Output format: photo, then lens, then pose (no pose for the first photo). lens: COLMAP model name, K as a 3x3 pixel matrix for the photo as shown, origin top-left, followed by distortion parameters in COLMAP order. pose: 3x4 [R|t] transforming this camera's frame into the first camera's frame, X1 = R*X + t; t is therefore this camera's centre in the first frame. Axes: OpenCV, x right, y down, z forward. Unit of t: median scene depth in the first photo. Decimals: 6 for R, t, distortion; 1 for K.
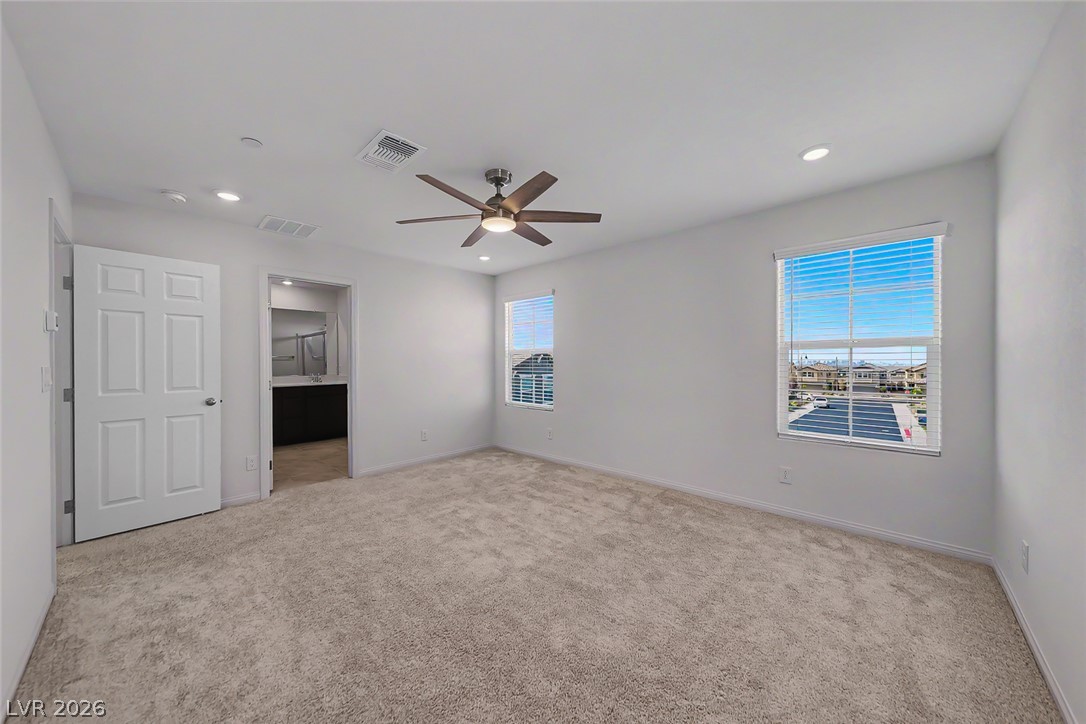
lens RADIAL K [[376.8, 0, 541.4], [0, 376.8, 362.5], [0, 0, 1]] dist [-0.000106, -0.000138]
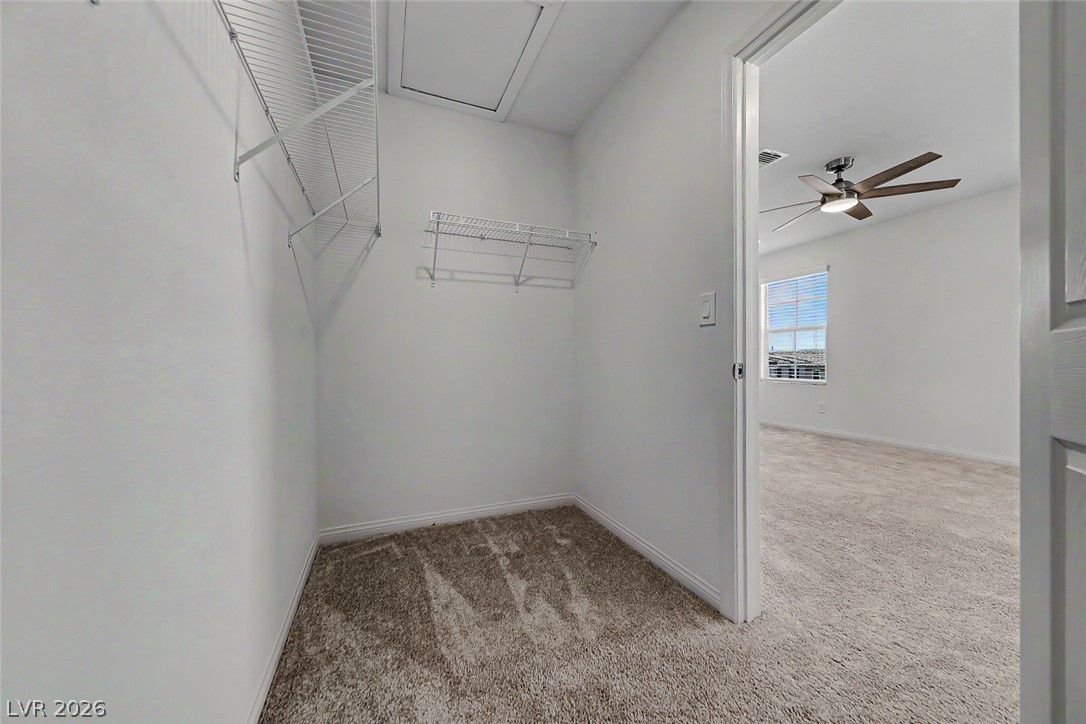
lens RADIAL K [[376.8, 0, 543.2], [0, 376.8, 360.6], [0, 0, 1]] dist [-0.000106, -0.000138]
pose [[0.908218, 0.005166, -0.418465, -0.458234], [-0.004686, 0.999987, 0.002175, 0.120883], [0.418470, -0.000014, 0.908230, -0.455394]]
